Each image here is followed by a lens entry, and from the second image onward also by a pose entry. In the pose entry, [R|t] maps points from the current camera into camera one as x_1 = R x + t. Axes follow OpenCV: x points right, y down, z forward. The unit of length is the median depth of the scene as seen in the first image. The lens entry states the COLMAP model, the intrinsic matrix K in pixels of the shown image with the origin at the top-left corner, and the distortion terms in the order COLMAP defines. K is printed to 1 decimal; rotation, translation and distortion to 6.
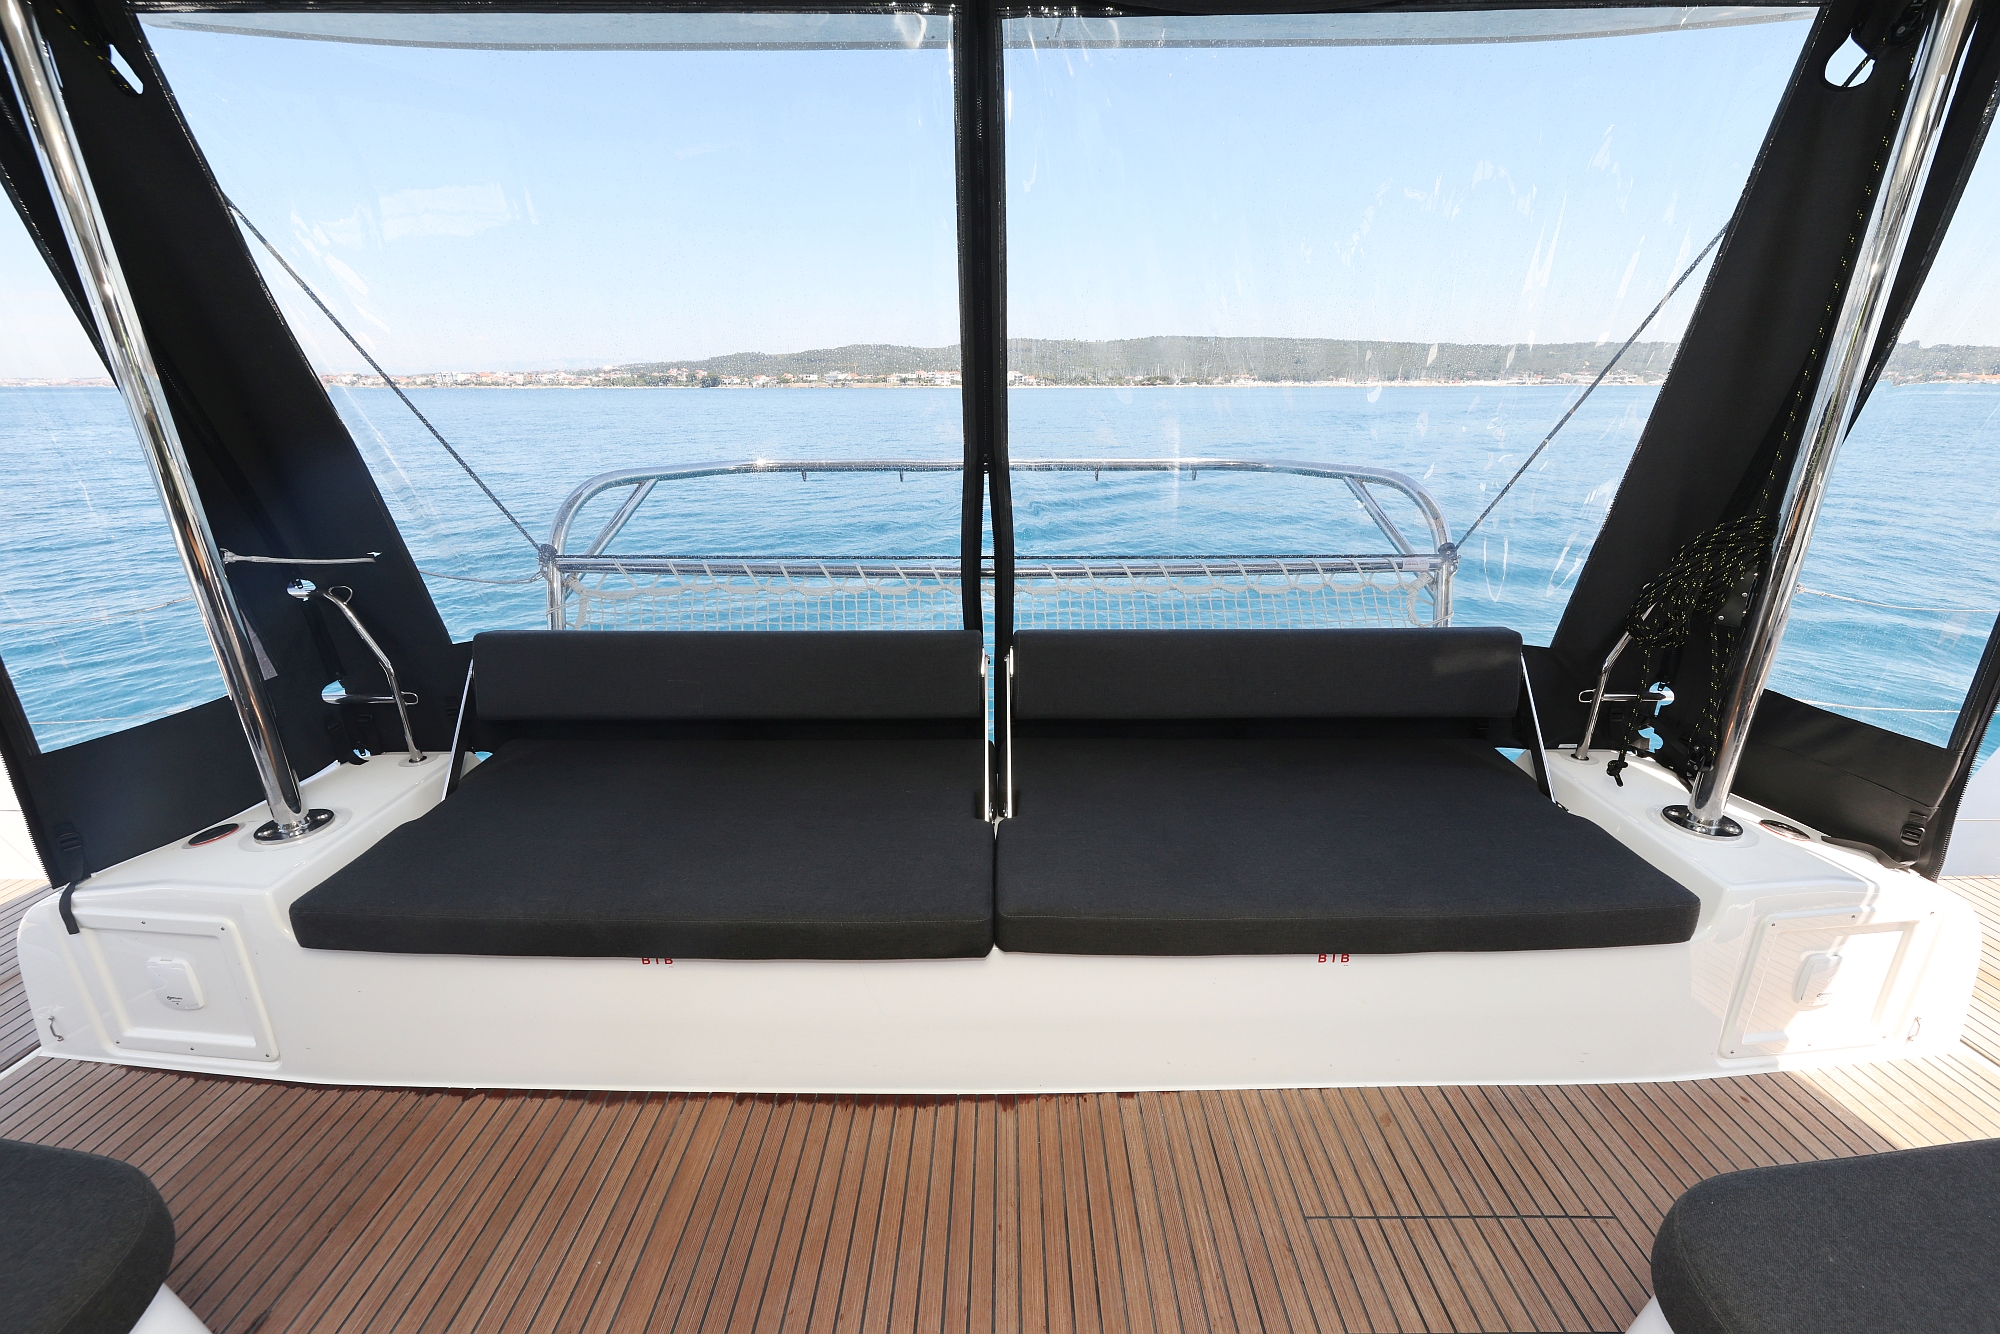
lens RADIAL K [[814.8, 0, 1006.2], [0, 814.8, 669.5], [0, 0, 1]] dist [0.017073, -0.001105]
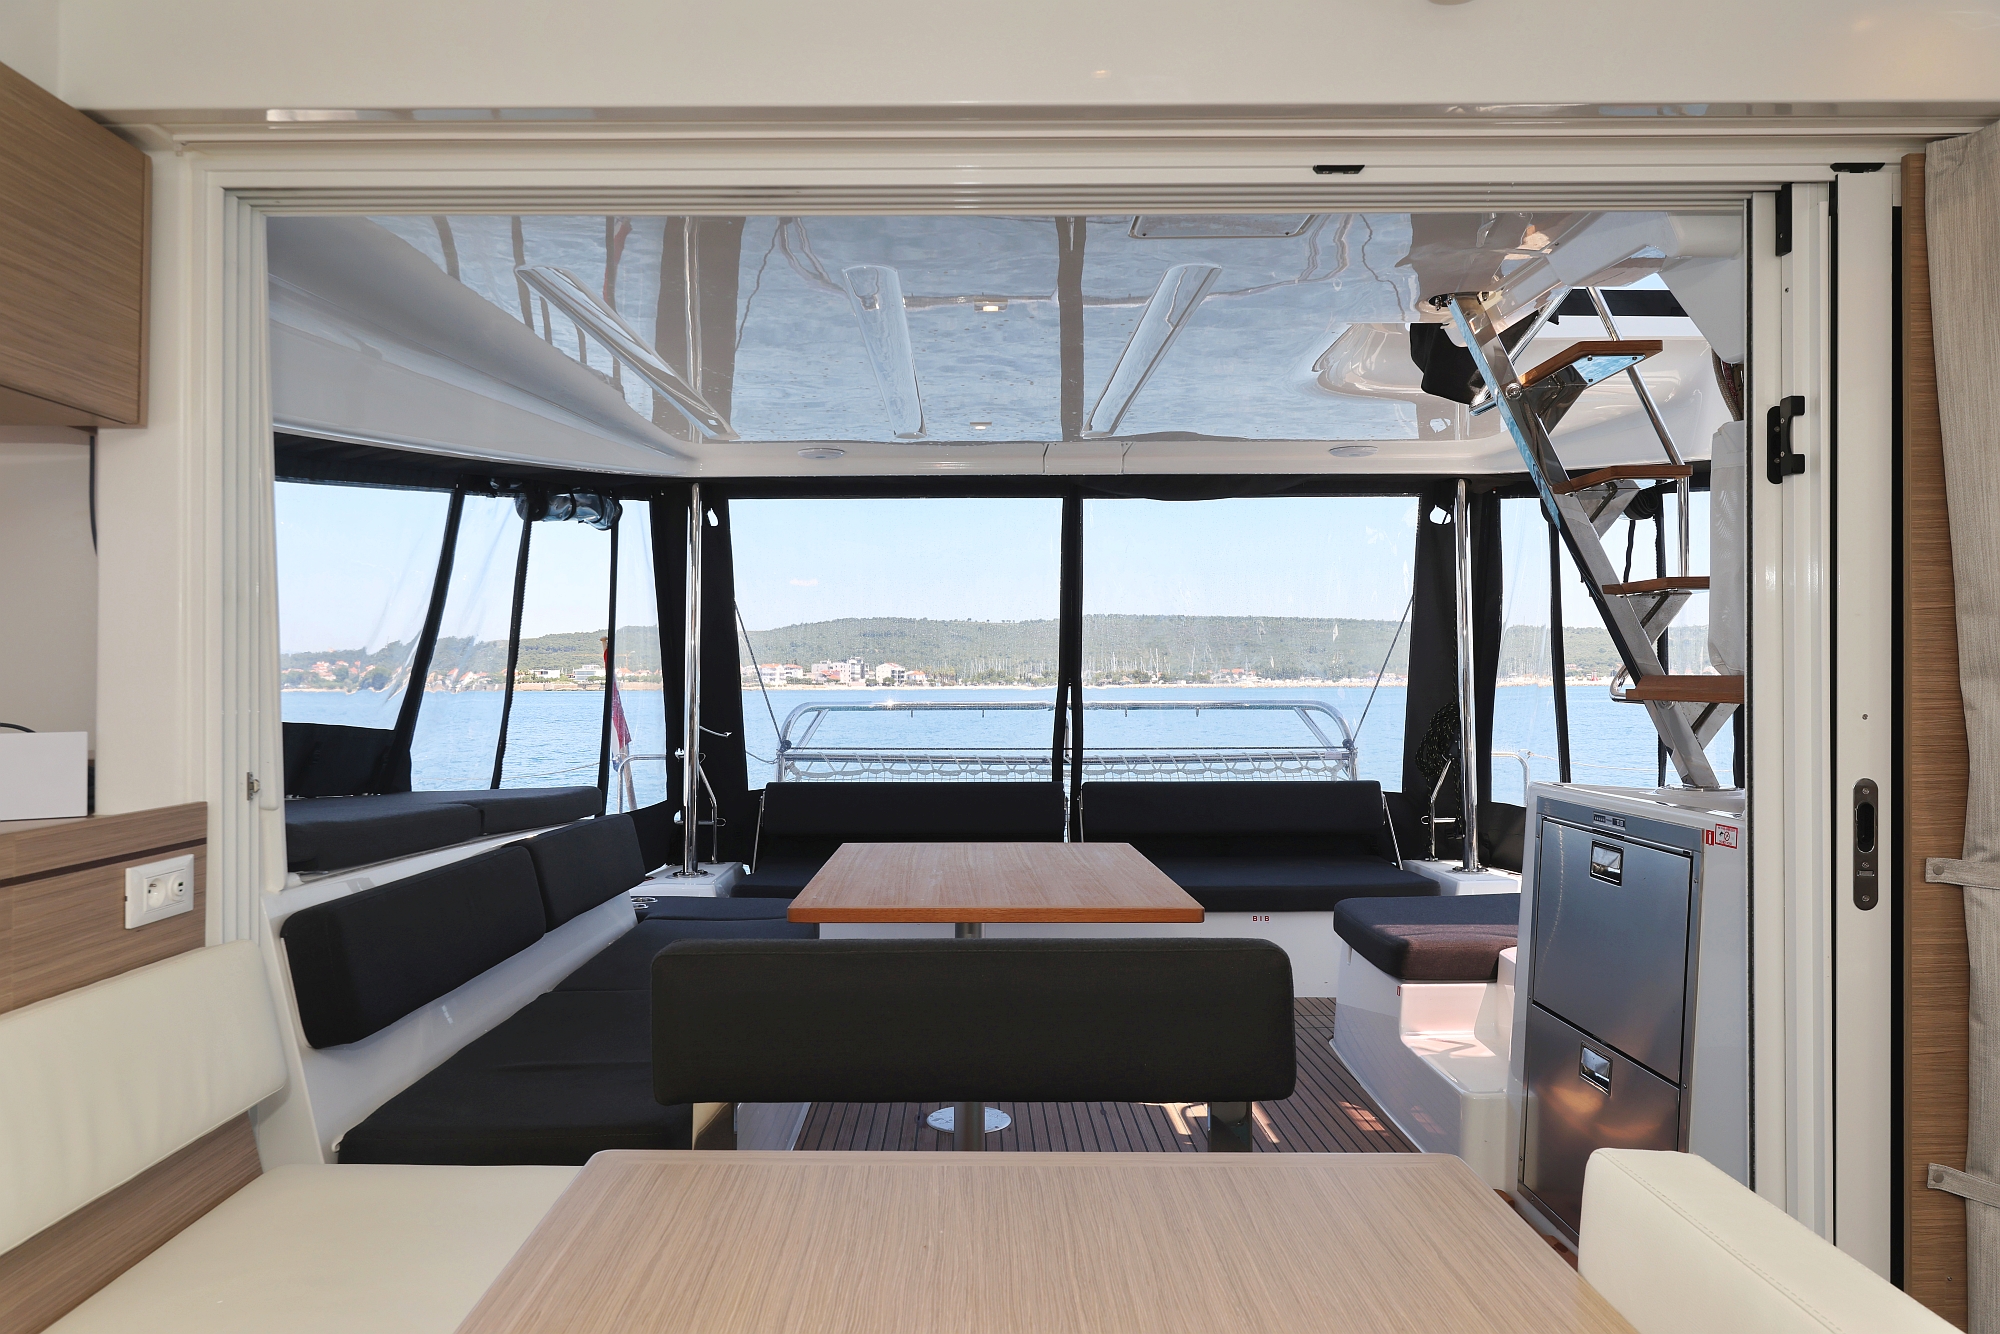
lens RADIAL K [[1376.0, 0, 998.2], [0, 1376.0, 674.3], [0, 0, 1]] dist [0.003867, -0.000569]
pose [[0.999961, 0.002953, 0.008358, -0.187372], [0.000109, 0.938711, -0.344705, 0.715072], [-0.008864, 0.344692, 0.938674, -1.713724]]
